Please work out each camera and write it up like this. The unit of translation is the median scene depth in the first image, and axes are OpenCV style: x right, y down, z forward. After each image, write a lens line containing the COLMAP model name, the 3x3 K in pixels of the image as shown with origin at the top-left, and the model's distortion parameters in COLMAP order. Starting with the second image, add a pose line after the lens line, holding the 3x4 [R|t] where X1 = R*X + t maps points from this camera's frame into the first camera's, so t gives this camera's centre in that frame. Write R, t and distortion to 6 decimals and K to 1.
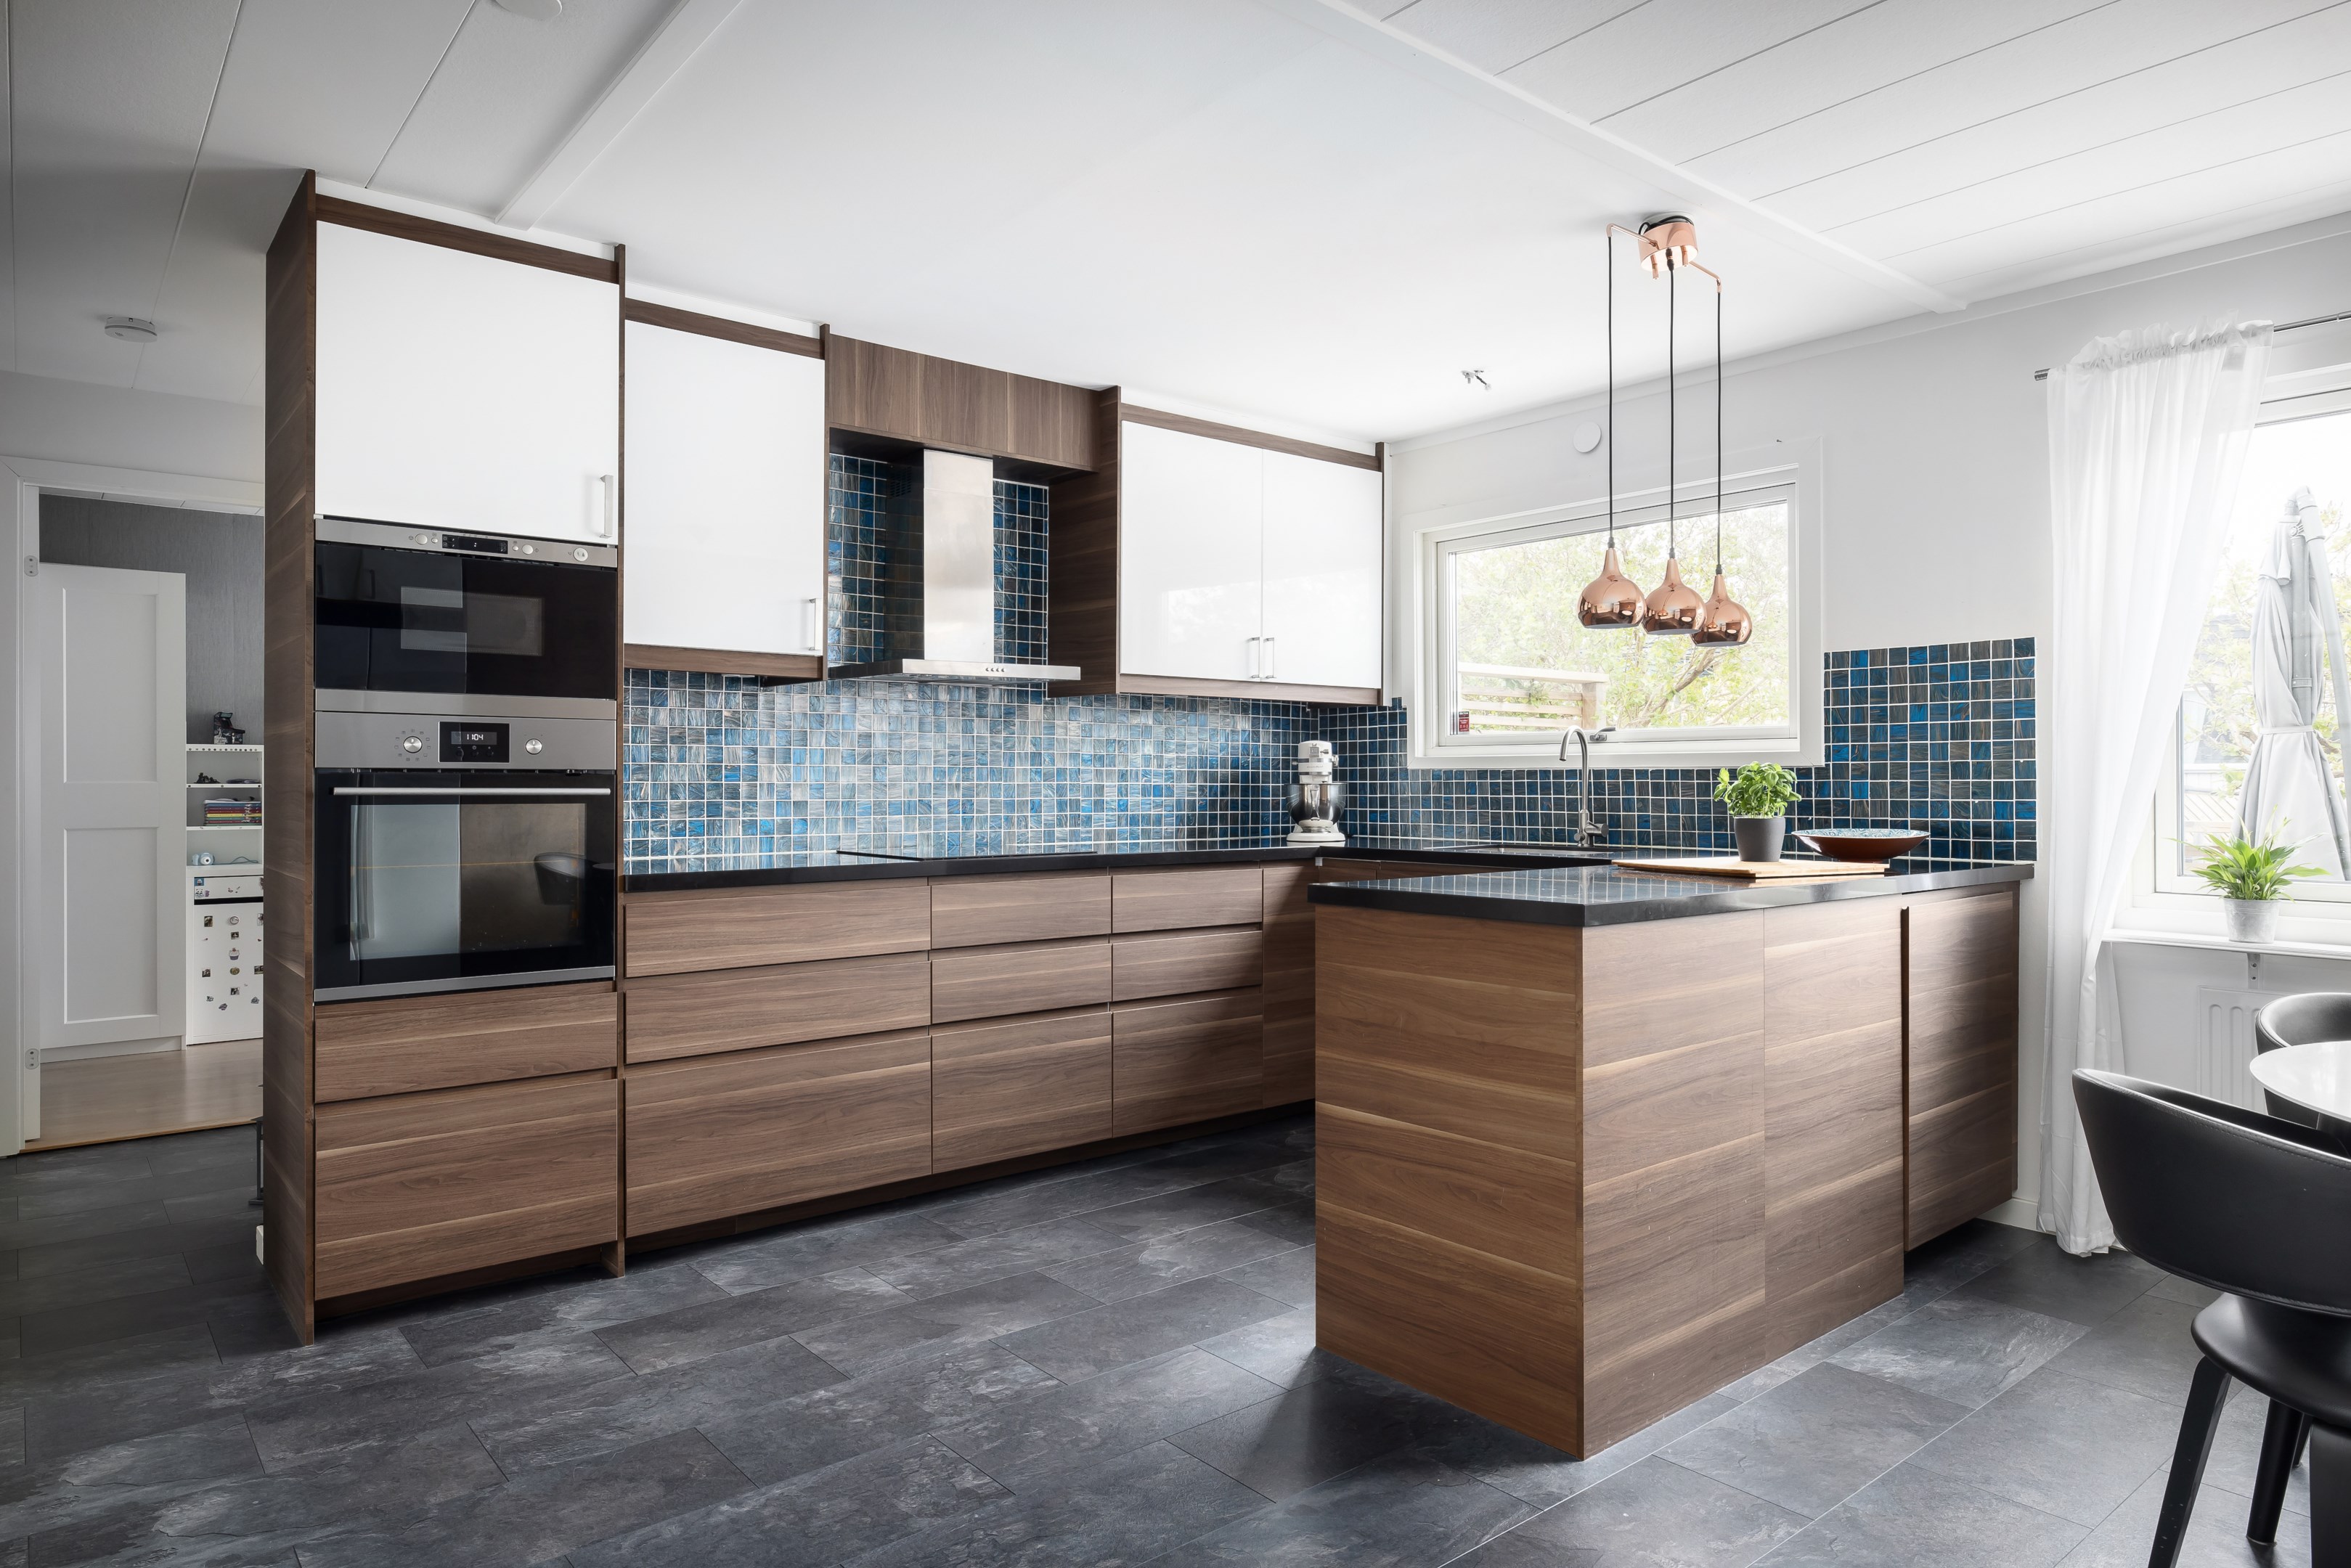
lens RADIAL K [[1409.4, 0, 1175.5], [0, 1409.4, 784.0], [0, 0, 1]] dist [-0.002173, 0.000737]
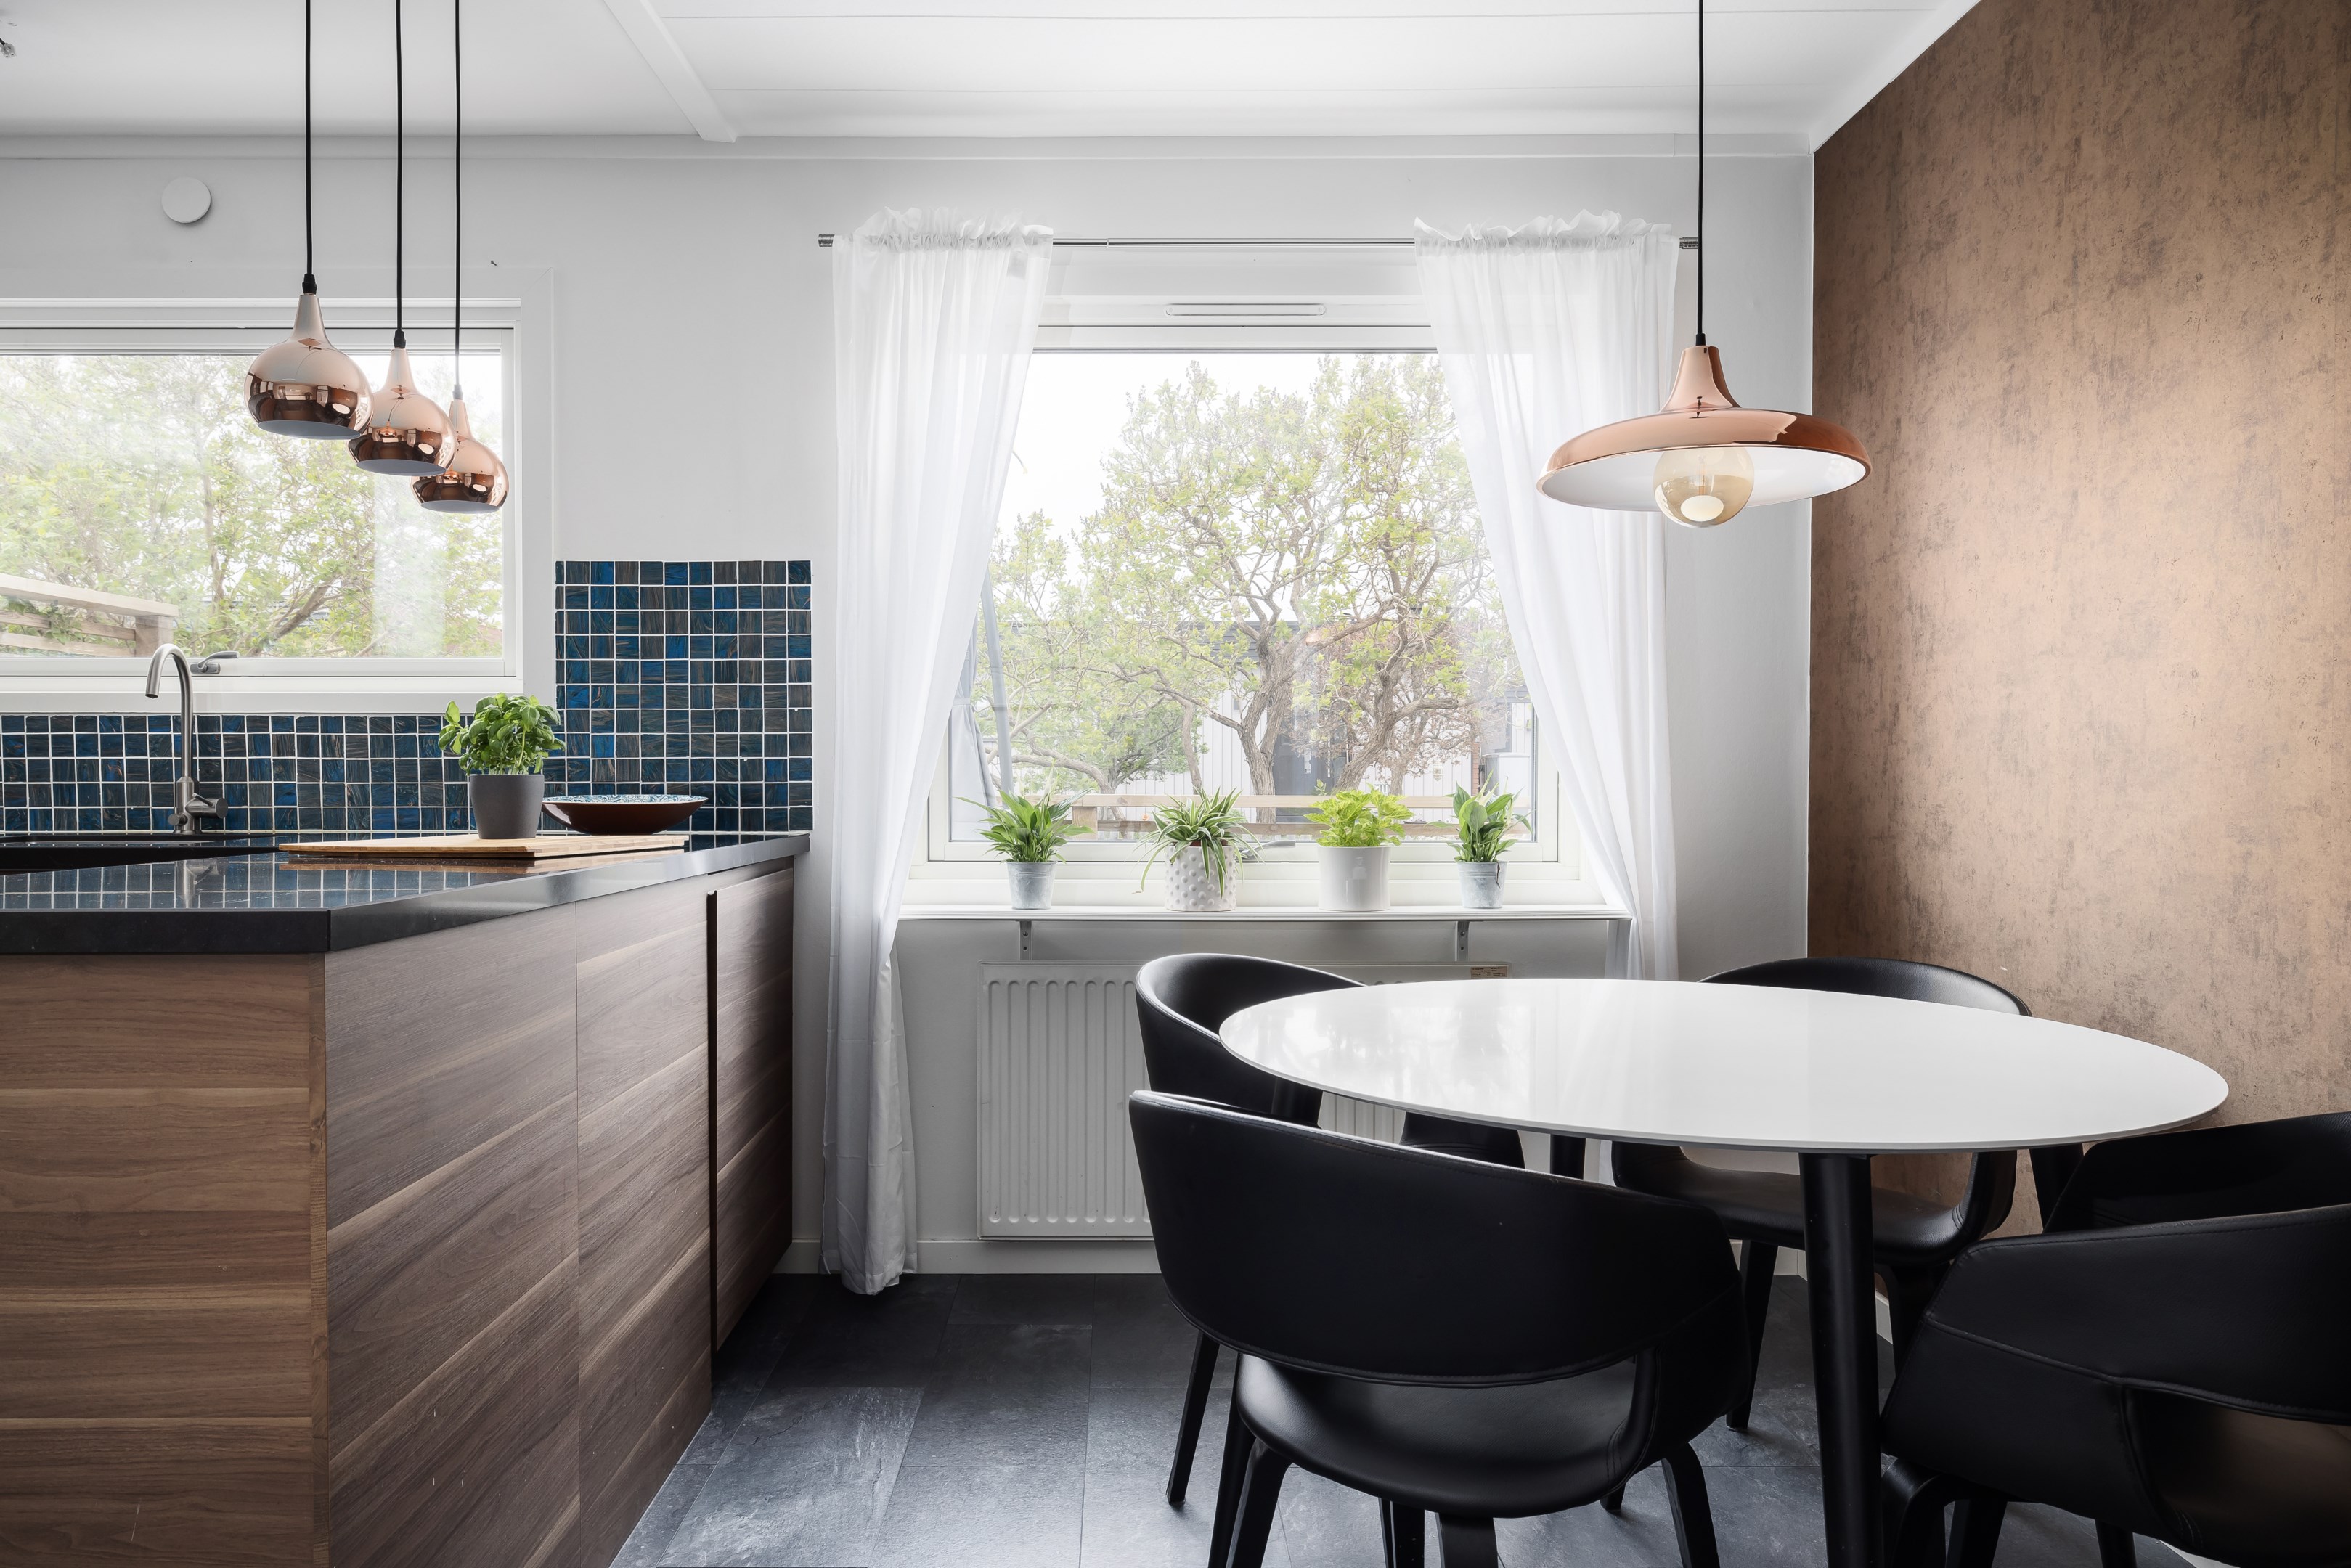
lens RADIAL K [[1587.1, 0, 1175.5], [0, 1587.1, 784.0], [0, 0, 1]] dist [-0.000577, -0.003849]
pose [[0.638405, -0.005404, 0.769682, 0.026358], [0.001435, 0.999982, 0.005832, 0.022281], [-0.769699, -0.002619, 0.638401, 0.236602]]
